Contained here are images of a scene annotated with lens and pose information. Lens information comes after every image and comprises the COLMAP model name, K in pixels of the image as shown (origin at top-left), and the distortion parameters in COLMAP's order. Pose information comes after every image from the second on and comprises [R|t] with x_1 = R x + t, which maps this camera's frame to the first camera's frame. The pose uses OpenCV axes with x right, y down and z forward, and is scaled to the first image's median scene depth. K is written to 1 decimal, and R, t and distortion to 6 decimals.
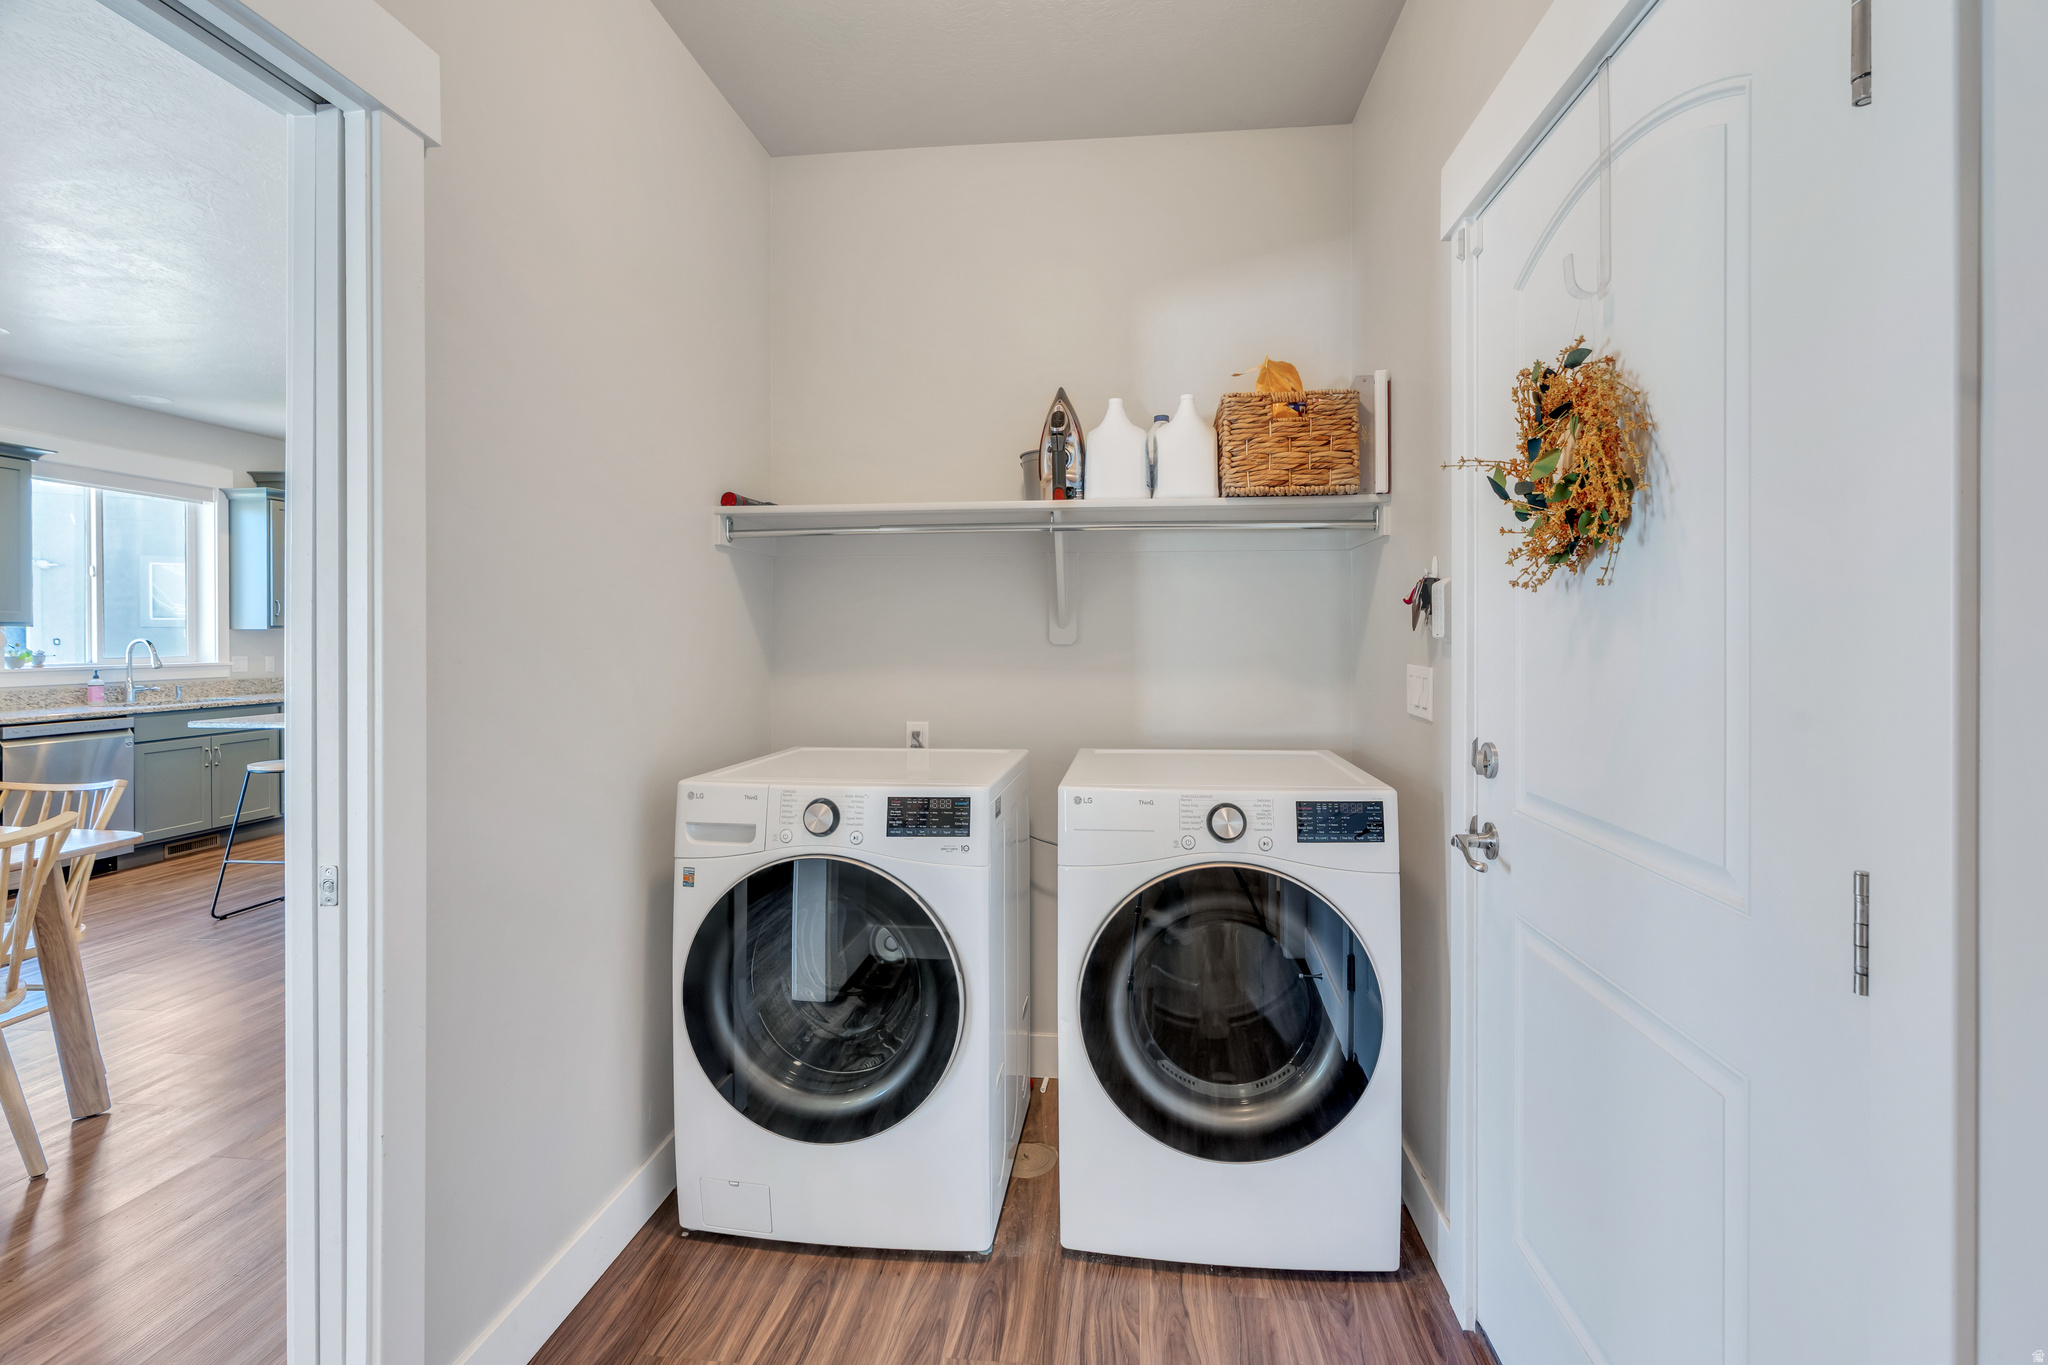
lens RADIAL K [[898.7, 0, 1029.0], [0, 898.7, 638.1], [0, 0, 1]] dist [0.000457, 0.000183]
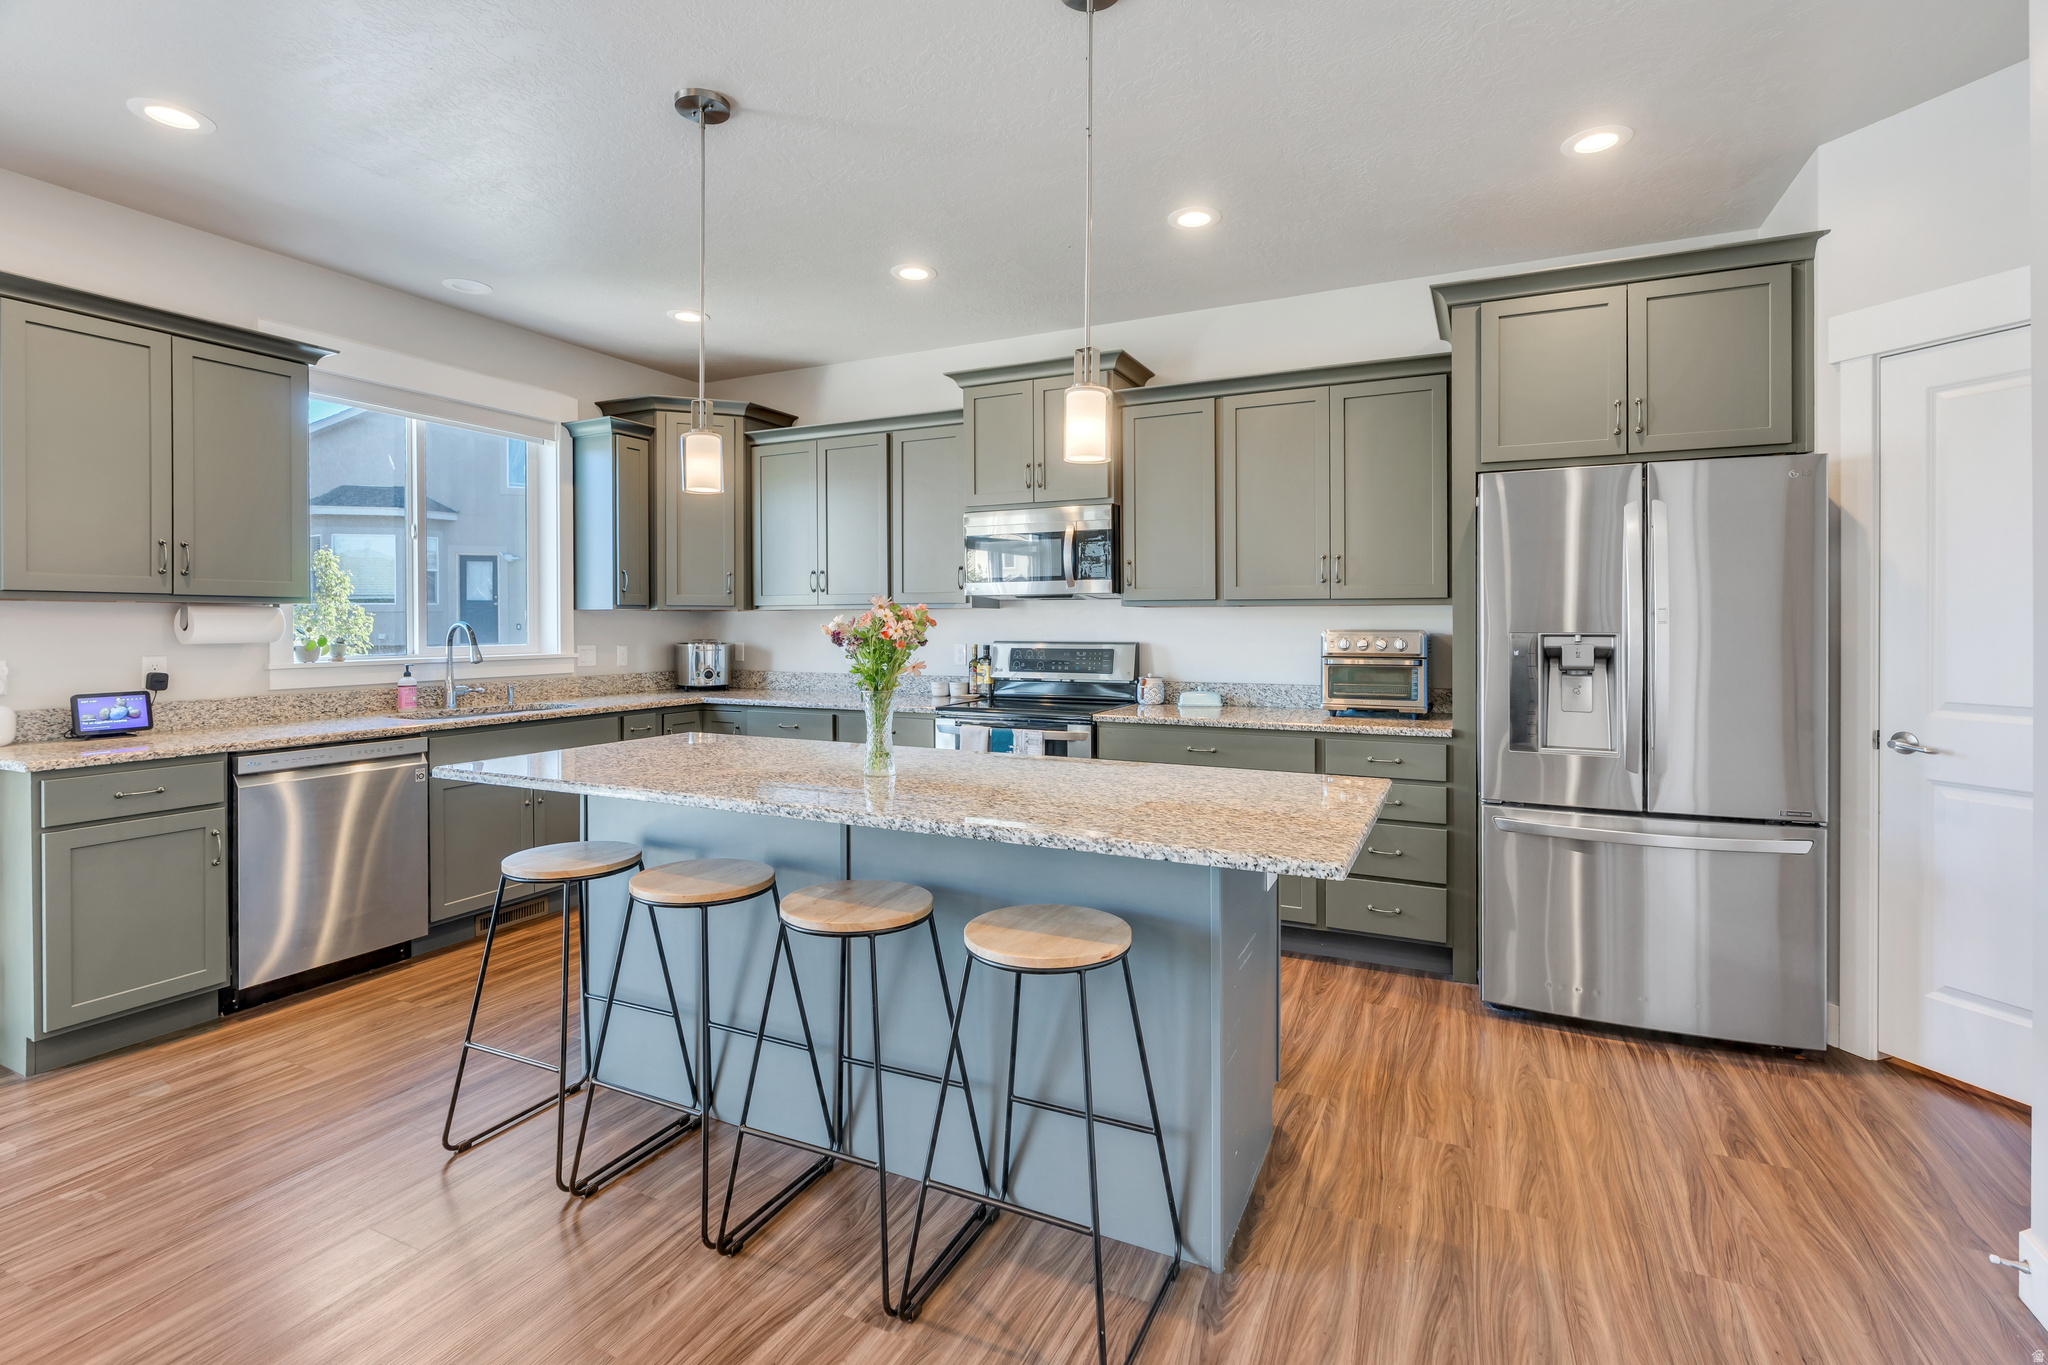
lens RADIAL K [[925.7, 0, 1032.4], [0, 925.7, 647.5], [0, 0, 1]] dist [-0.000619, 0.000634]
pose [[0.939360, 0.005892, -0.342883, -0.303614], [0.001630, 0.999764, 0.021646, 0.006157], [0.342930, -0.020892, 0.939129, 0.463605]]
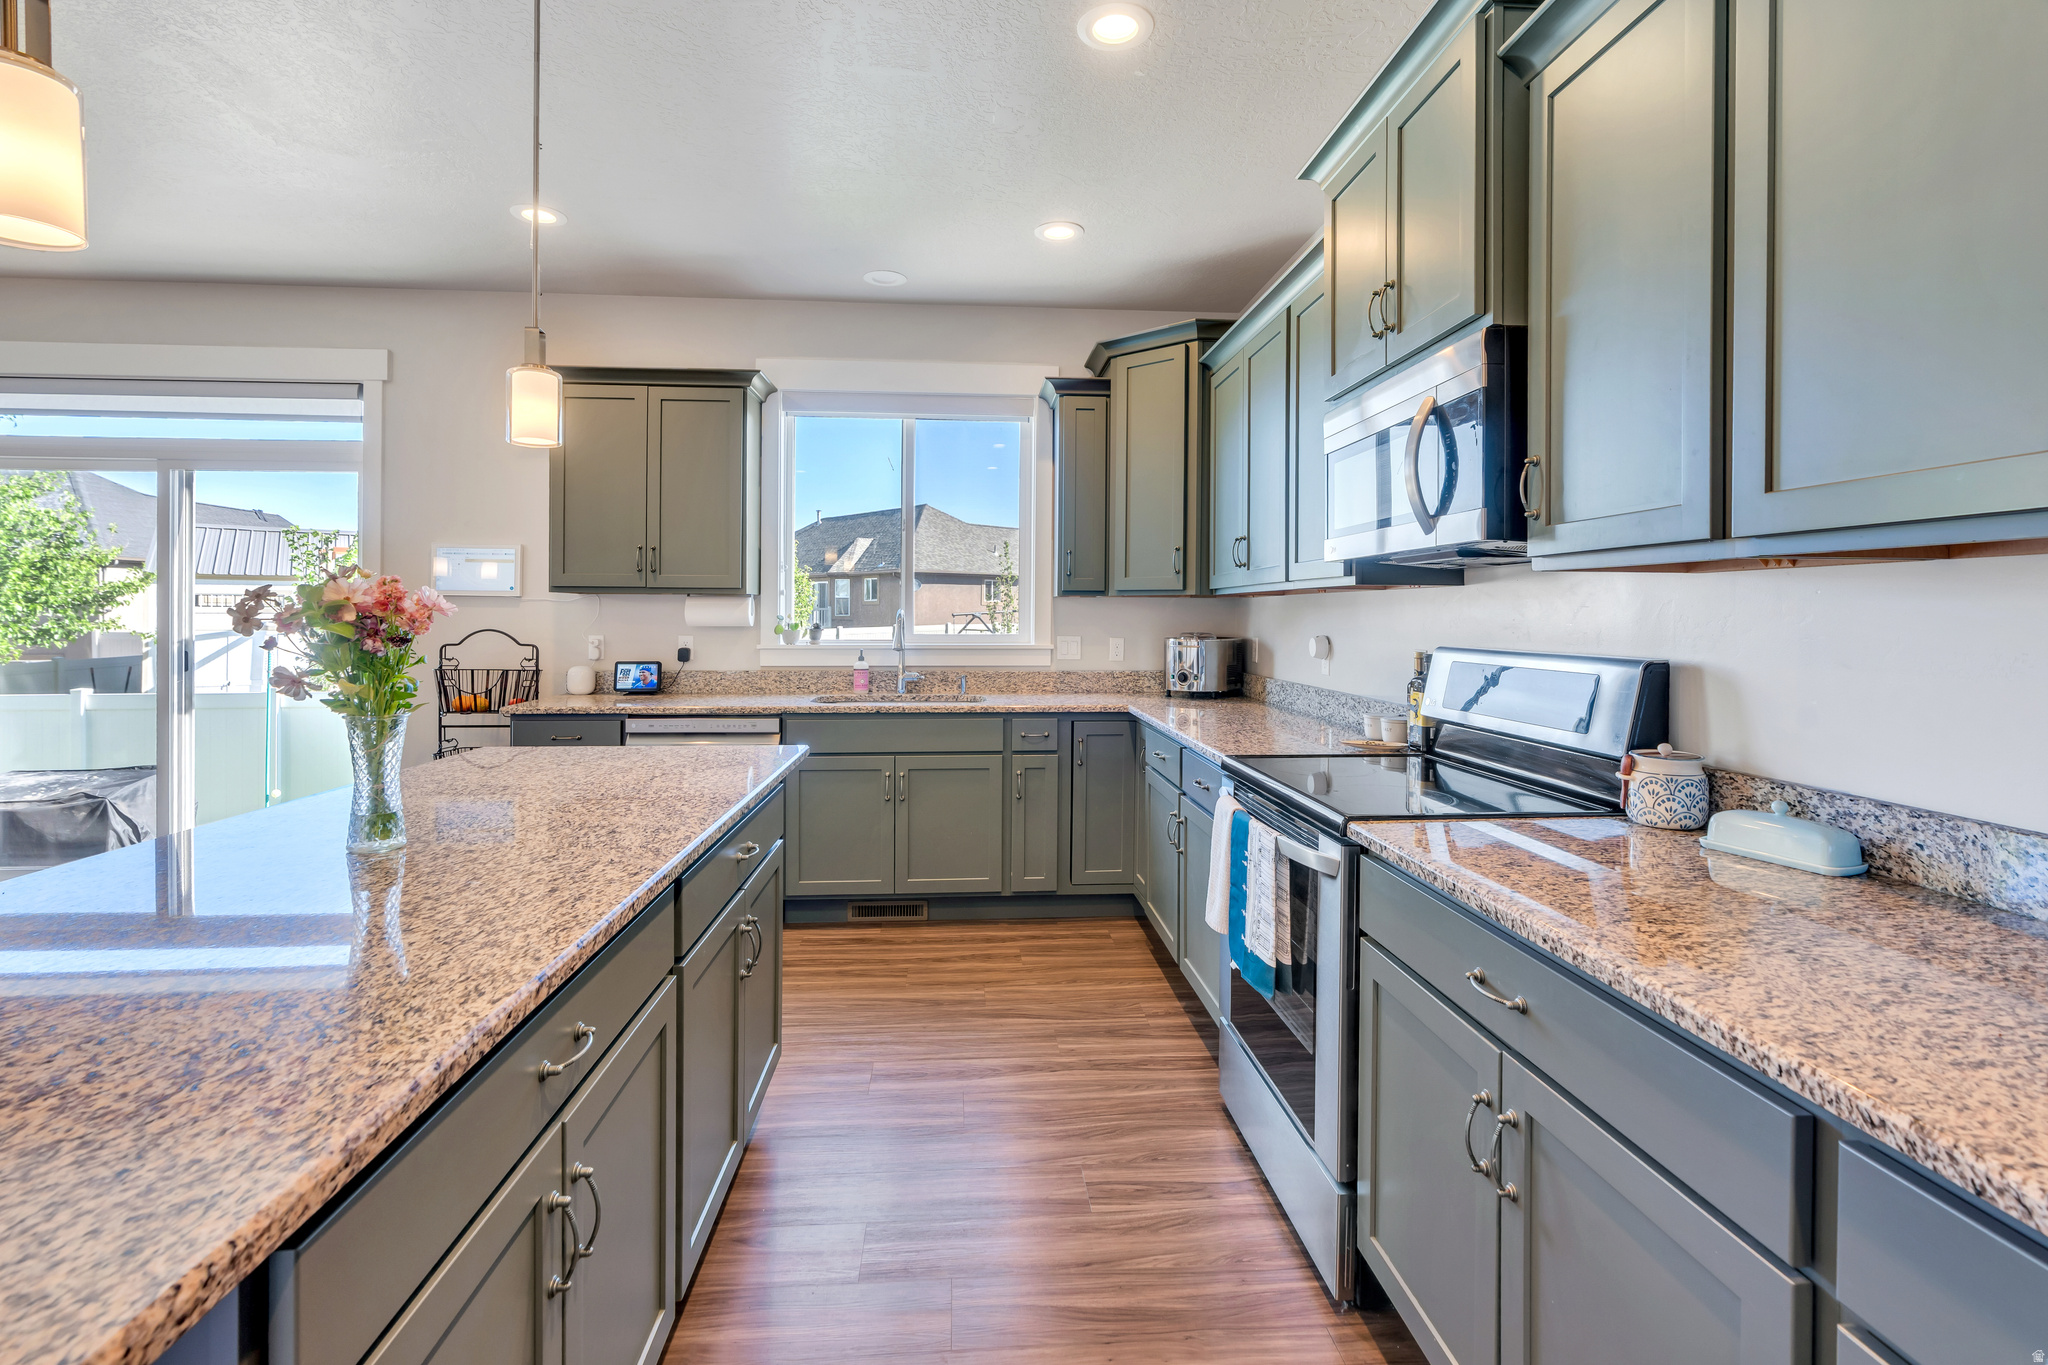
lens RADIAL K [[935.6, 0, 1031.0], [0, 935.6, 628.0], [0, 0, 1]] dist [-0.011579, 0.000201]
pose [[0.176128, 0.015199, -0.984250, -0.217090], [-0.008431, 0.999867, 0.013931, 0.004500], [0.984331, 0.005845, 0.176233, 0.978102]]
